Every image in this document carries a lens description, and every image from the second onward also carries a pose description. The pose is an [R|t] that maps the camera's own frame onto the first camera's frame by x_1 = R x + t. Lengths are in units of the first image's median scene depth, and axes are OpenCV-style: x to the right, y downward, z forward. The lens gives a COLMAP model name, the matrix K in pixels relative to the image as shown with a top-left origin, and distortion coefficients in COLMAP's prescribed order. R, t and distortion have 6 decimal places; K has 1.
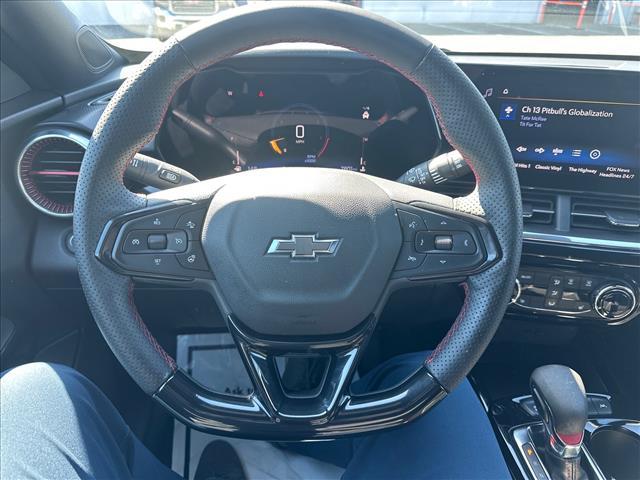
lens RADIAL K [[441.4, 0, 320.0], [0, 441.4, 240.0], [0, 0, 1]] dist [0.005214, -0.003021]
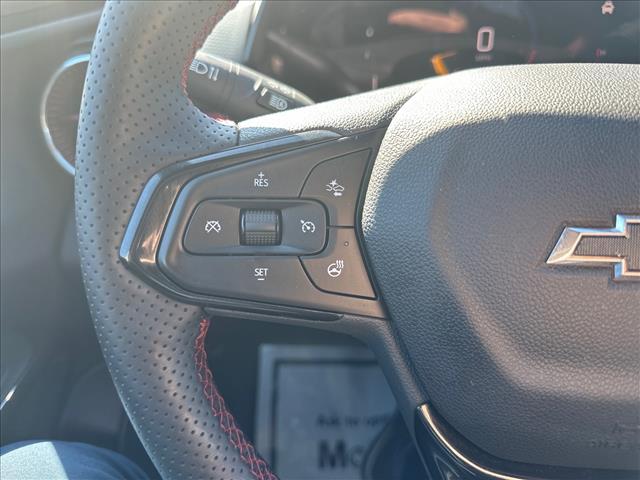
lens RADIAL K [[441.4, 0, 320.0], [0, 441.4, 240.0], [0, 0, 1]] dist [0.005214, -0.003021]
pose [[0.987569, 0.024364, -0.155286, -0.242604], [-0.019238, 0.999222, 0.034430, 0.000340], [0.156004, -0.031015, 0.987269, 0.581360]]
